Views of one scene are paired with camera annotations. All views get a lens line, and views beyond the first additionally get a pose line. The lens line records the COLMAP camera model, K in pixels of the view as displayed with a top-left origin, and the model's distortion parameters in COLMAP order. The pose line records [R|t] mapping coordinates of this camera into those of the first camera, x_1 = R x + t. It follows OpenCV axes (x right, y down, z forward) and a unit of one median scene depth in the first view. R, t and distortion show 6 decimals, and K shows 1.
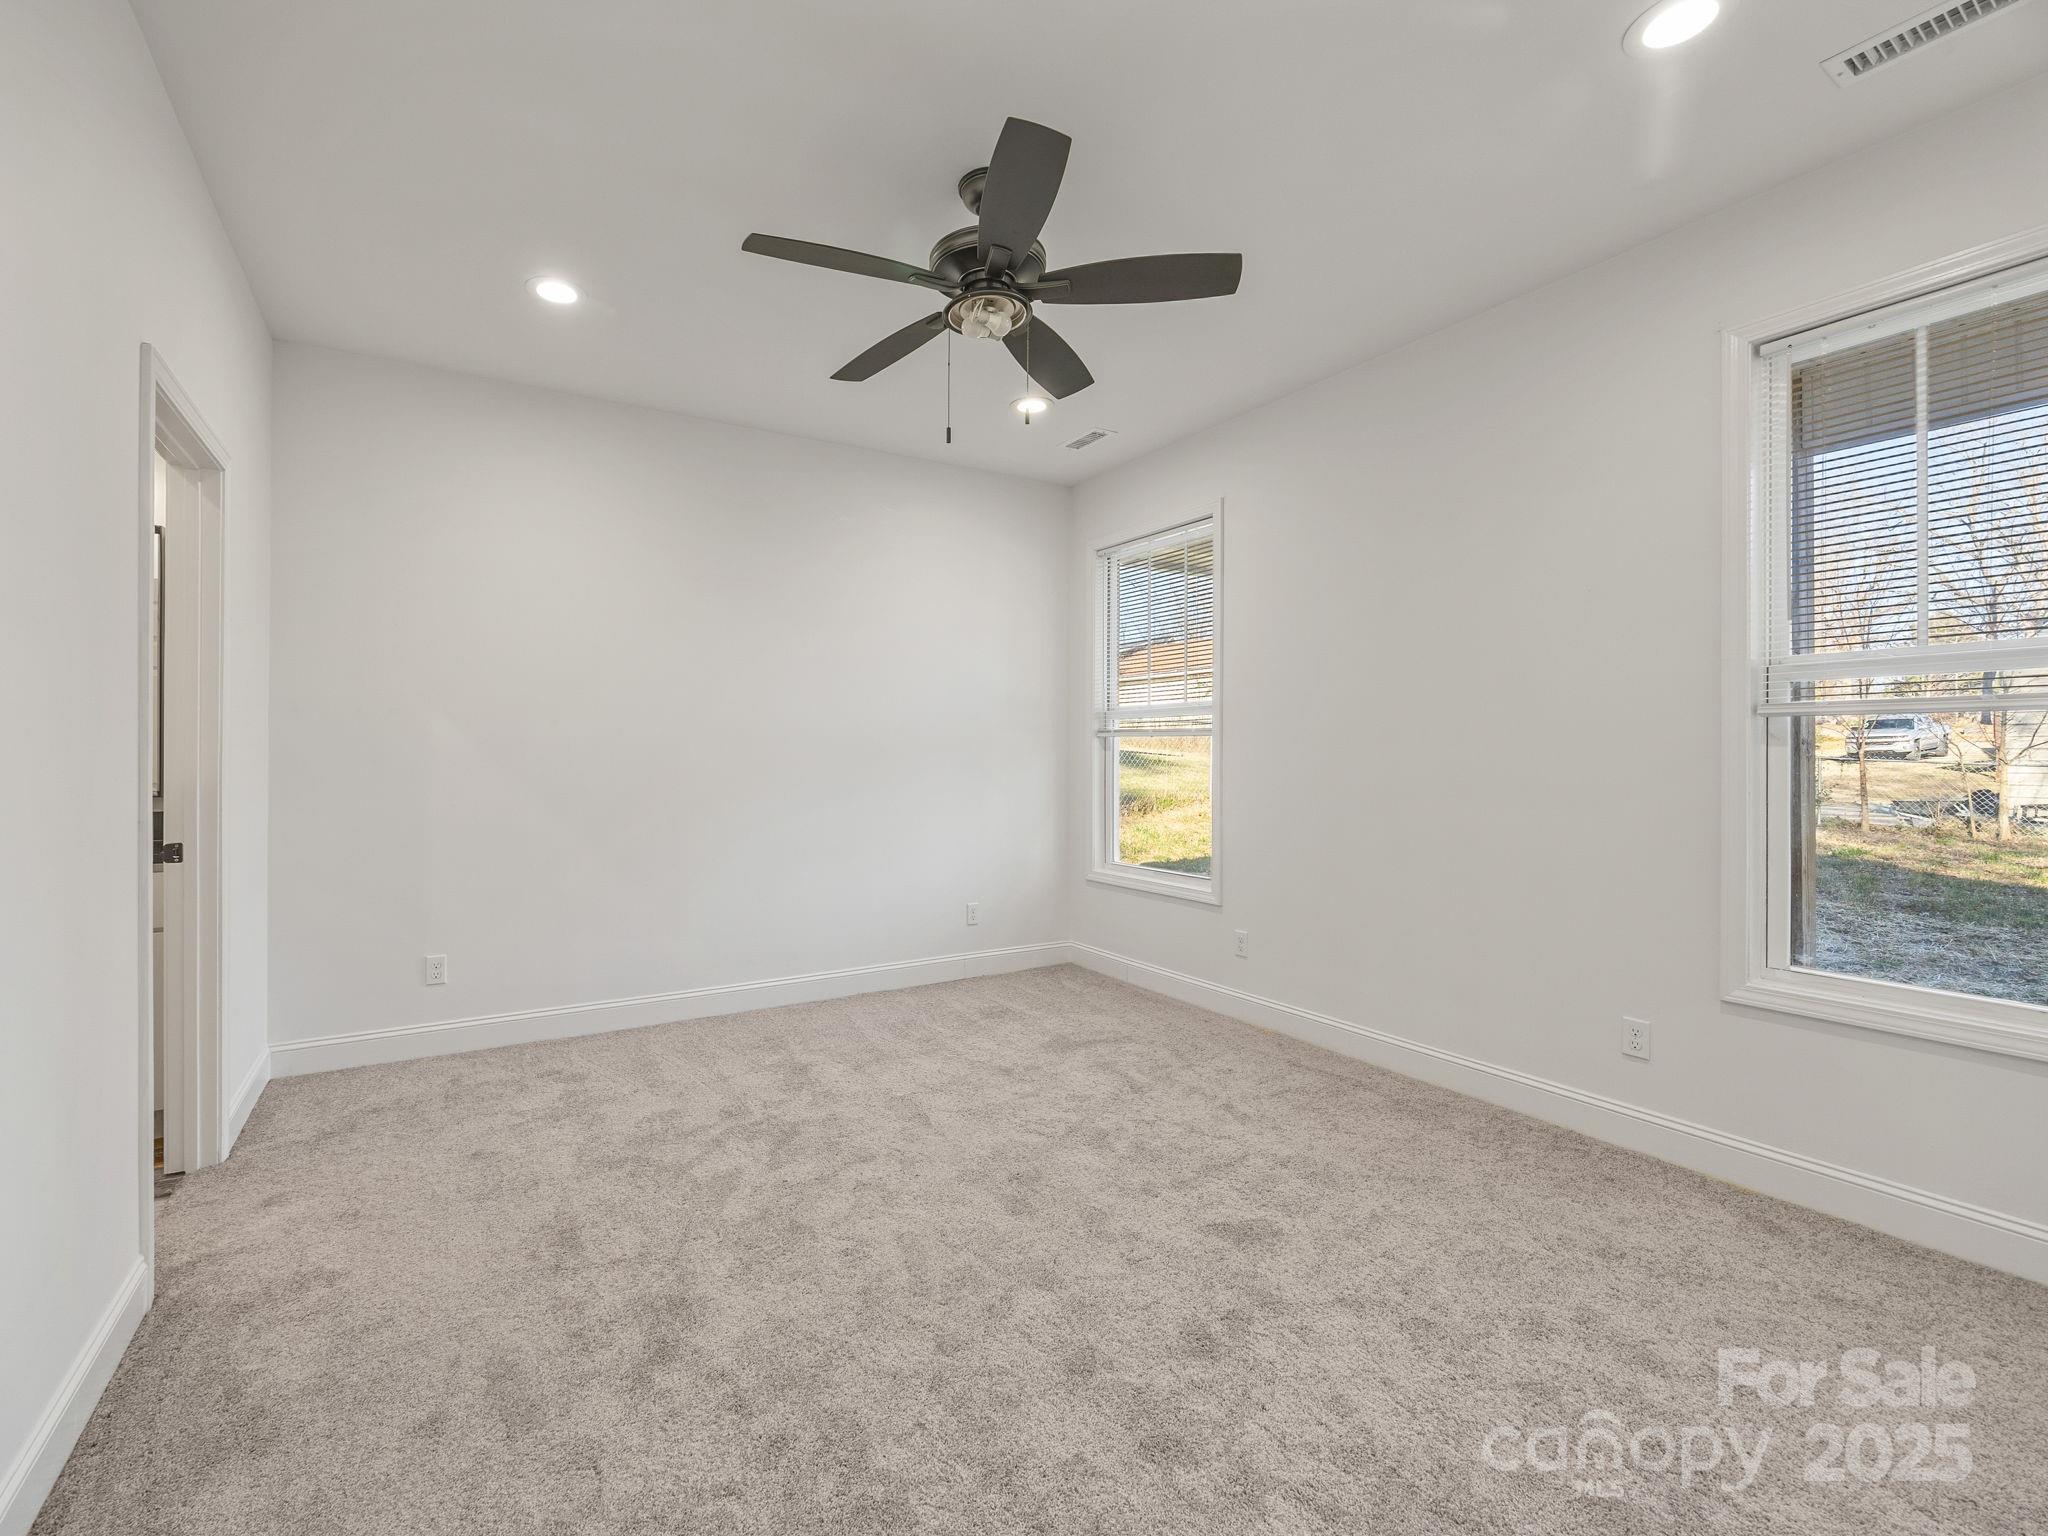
lens RADIAL K [[1378.5, 0, 1024.0], [0, 1378.5, 768.0], [0, 0, 1]] dist [0.074969, -0.066671]
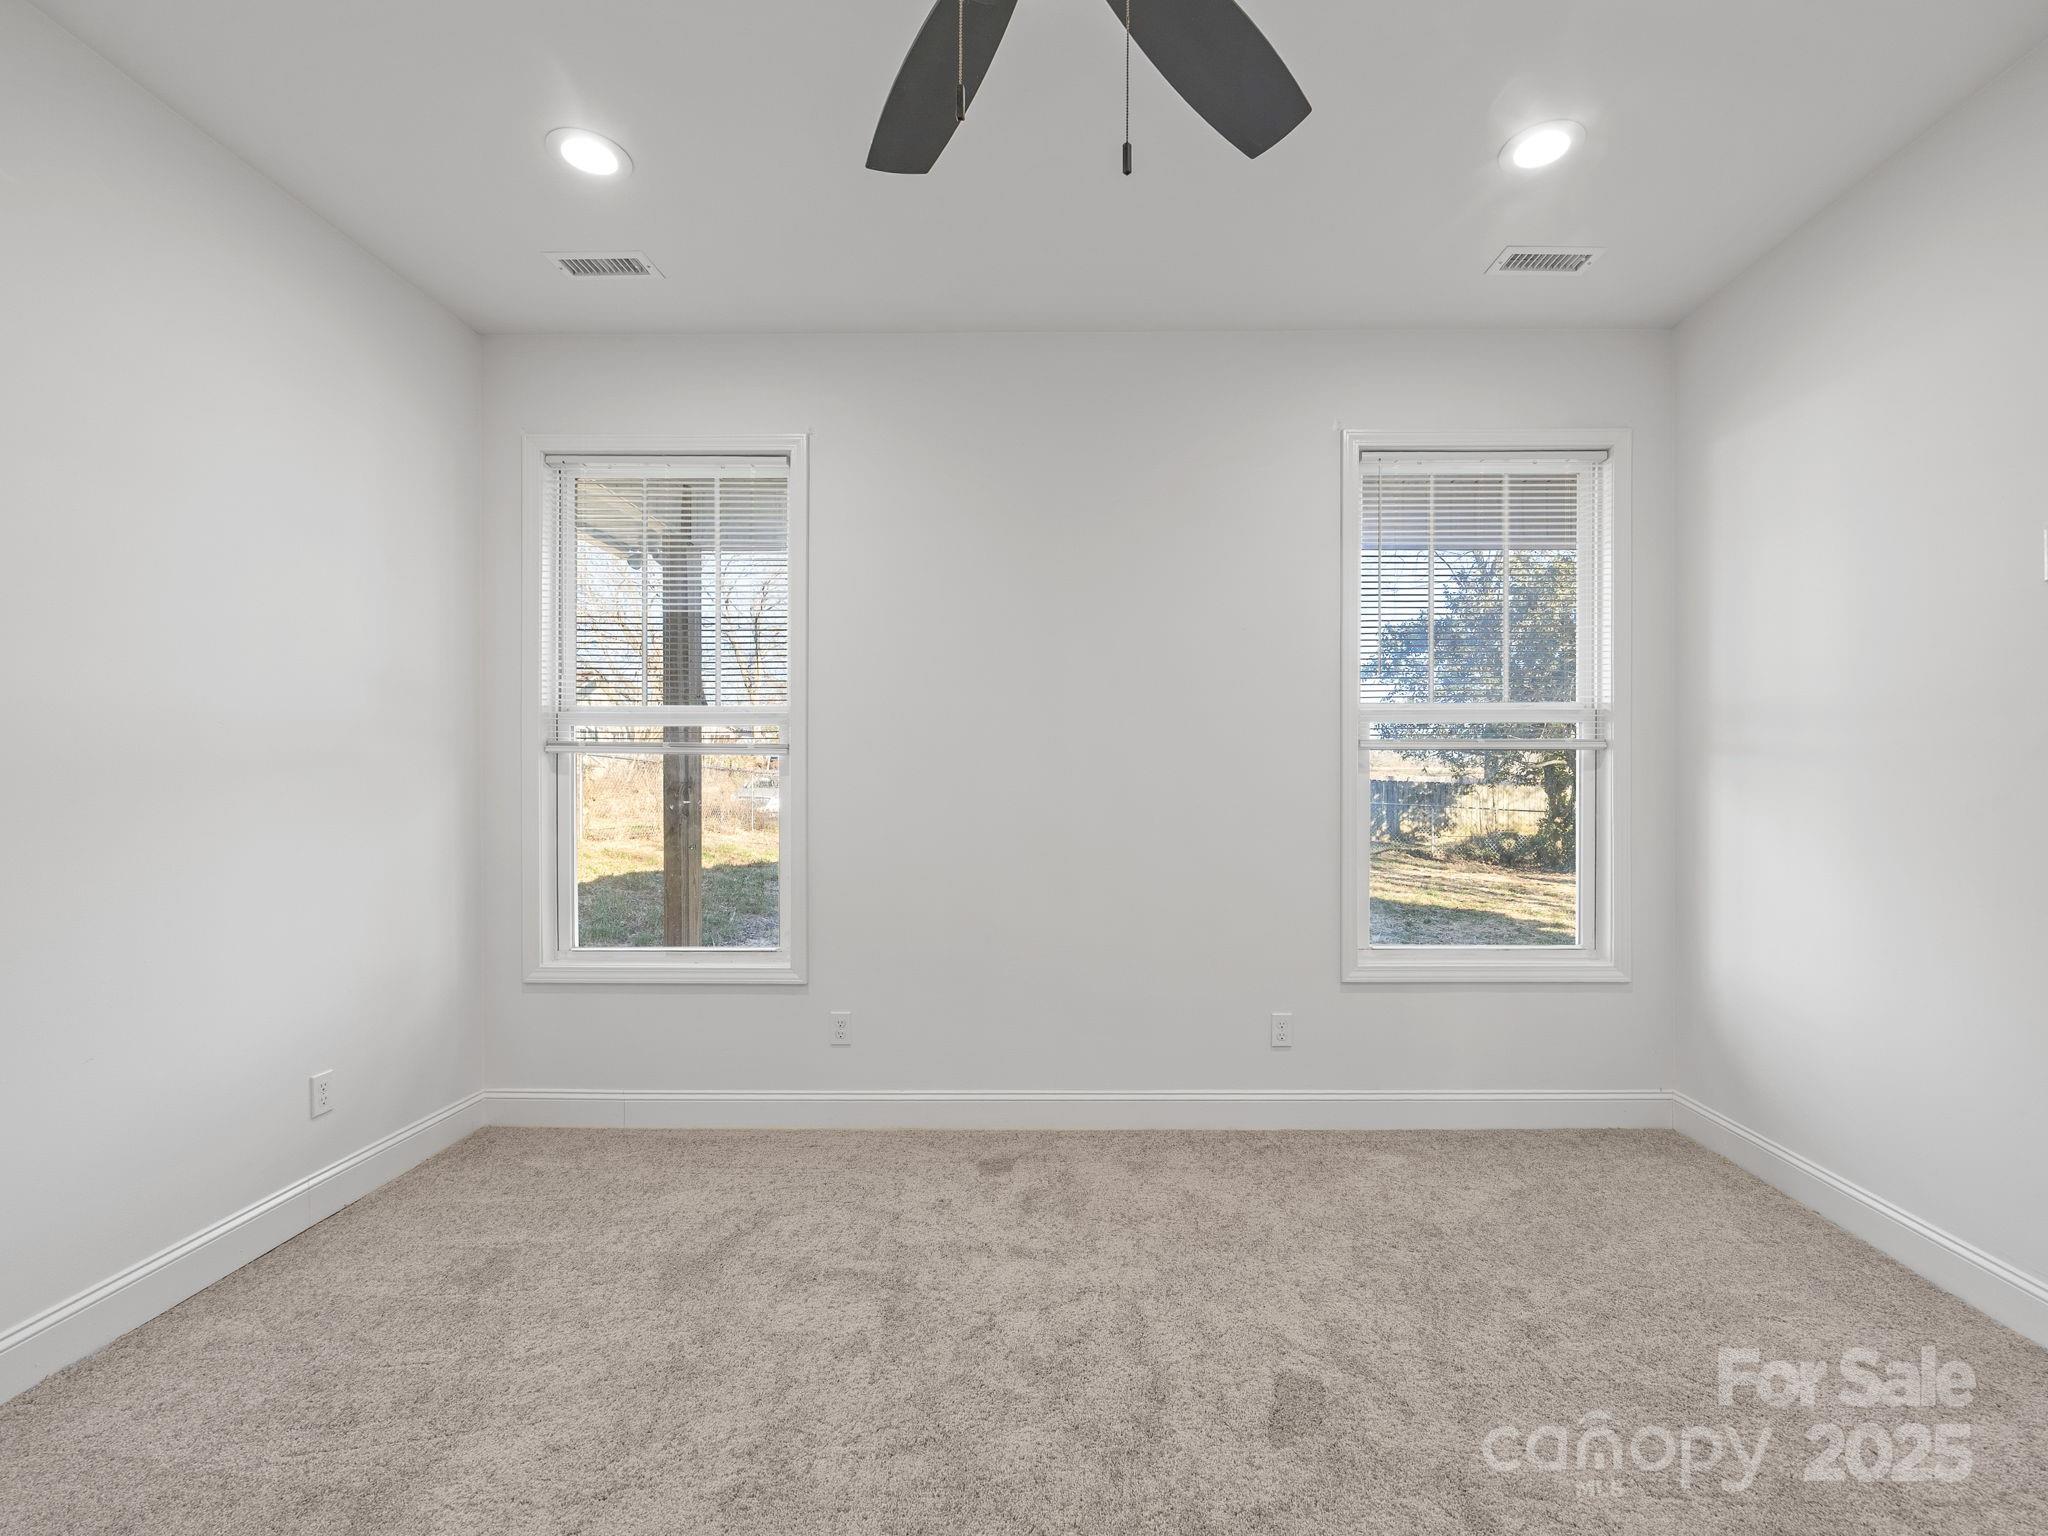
lens RADIAL K [[974.9, 0, 1027.3], [0, 974.9, 786.9], [0, 0, 1]] dist [0.008341, 0.000171]
pose [[0.404504, -0.004647, 0.914524, -0.268074], [0.010299, 0.999947, 0.000525, -0.004724], [-0.914478, 0.009206, 0.404530, 0.631399]]
